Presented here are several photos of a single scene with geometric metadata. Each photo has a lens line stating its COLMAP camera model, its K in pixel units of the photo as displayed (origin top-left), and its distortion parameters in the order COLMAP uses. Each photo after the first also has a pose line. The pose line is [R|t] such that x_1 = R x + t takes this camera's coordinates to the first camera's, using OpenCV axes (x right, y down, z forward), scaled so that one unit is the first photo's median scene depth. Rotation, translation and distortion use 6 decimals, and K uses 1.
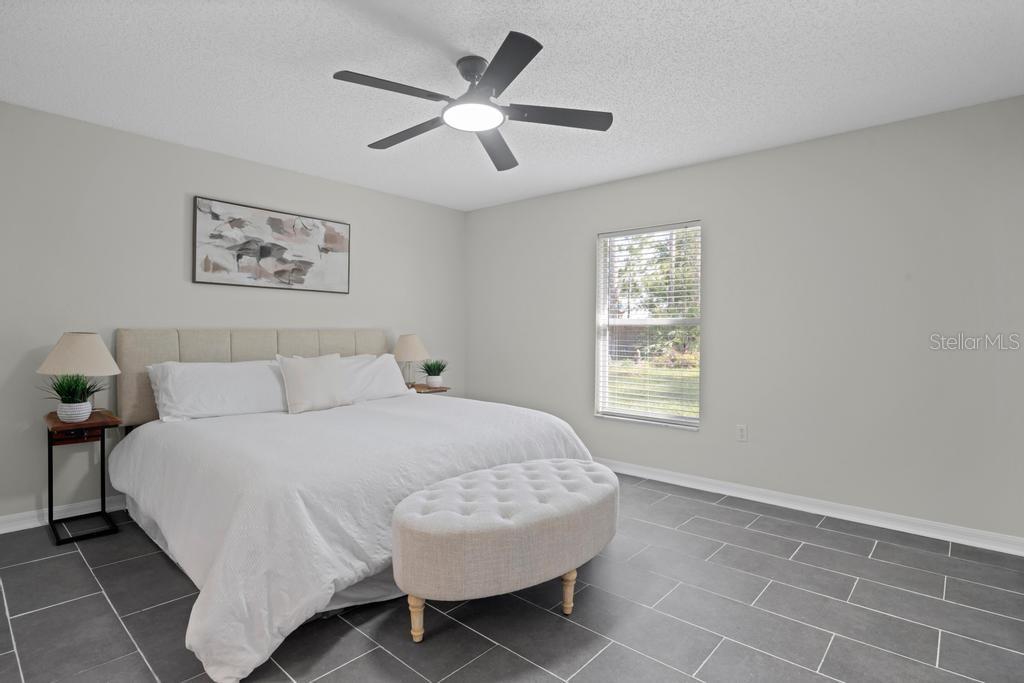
lens RADIAL K [[529.7, 0, 508.3], [0, 529.7, 330.7], [0, 0, 1]] dist [-0.006903, 0.001122]
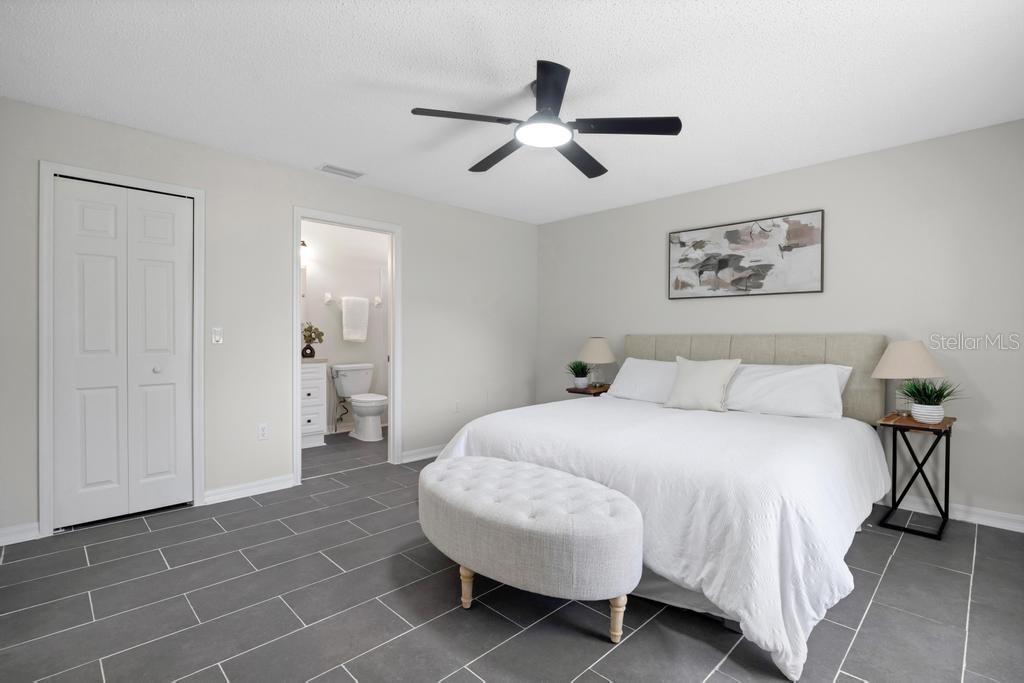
lens RADIAL K [[479.4, 0, 506.8], [0, 479.4, 337.0], [0, 0, 1]] dist [0.017025, 0.000355]
pose [[-0.048732, -0.001013, -0.998811, 0.562396], [0.001188, 0.999999, -0.001072, 0.003001], [0.998811, -0.001239, -0.048731, 0.602676]]
